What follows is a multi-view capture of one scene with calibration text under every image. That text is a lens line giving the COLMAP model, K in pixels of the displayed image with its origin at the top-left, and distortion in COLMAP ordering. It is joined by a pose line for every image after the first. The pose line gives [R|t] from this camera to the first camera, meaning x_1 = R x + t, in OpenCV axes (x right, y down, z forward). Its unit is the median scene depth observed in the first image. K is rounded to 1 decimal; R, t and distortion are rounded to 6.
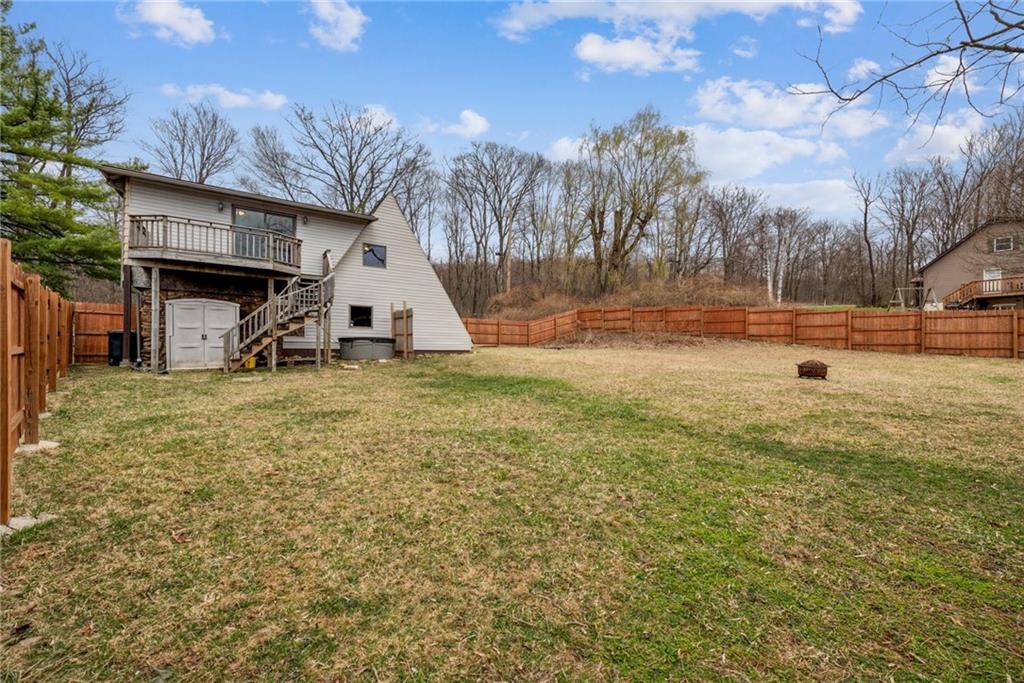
lens RADIAL K [[398.7, 0, 512.5], [0, 398.7, 348.7], [0, 0, 1]] dist [0.018748, -0.000239]
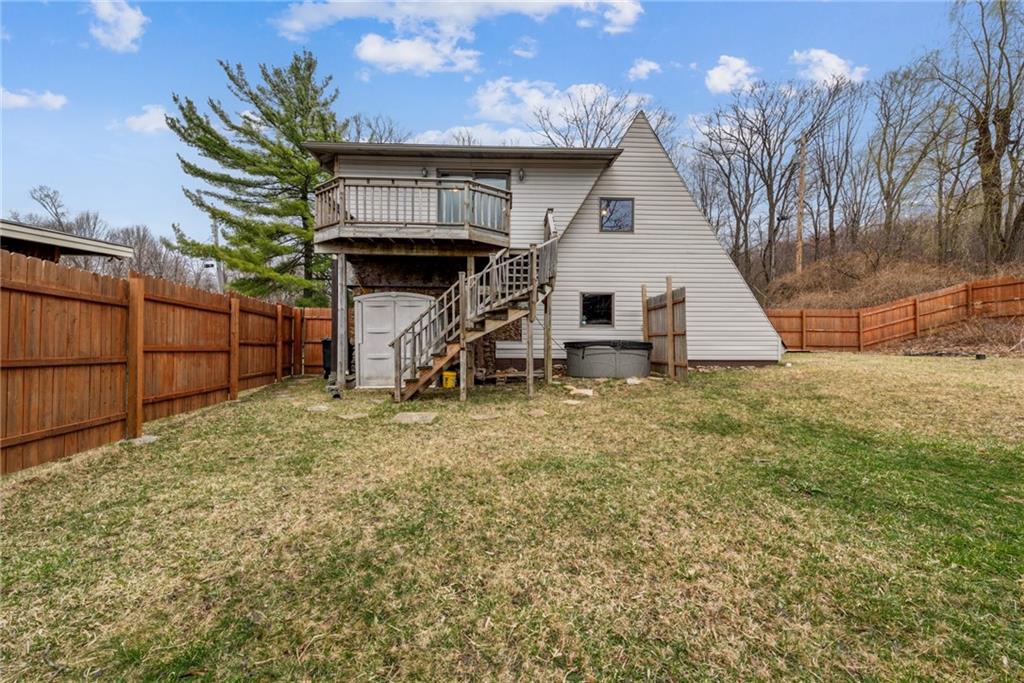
lens RADIAL K [[398.7, 0, 512.5], [0, 398.7, 348.7], [0, 0, 1]] dist [0.018748, -0.000239]
pose [[0.843973, -0.004668, -0.536365, -0.145079], [0.002125, 0.999983, -0.005358, -0.012305], [0.536381, 0.003382, 0.843969, 0.374270]]
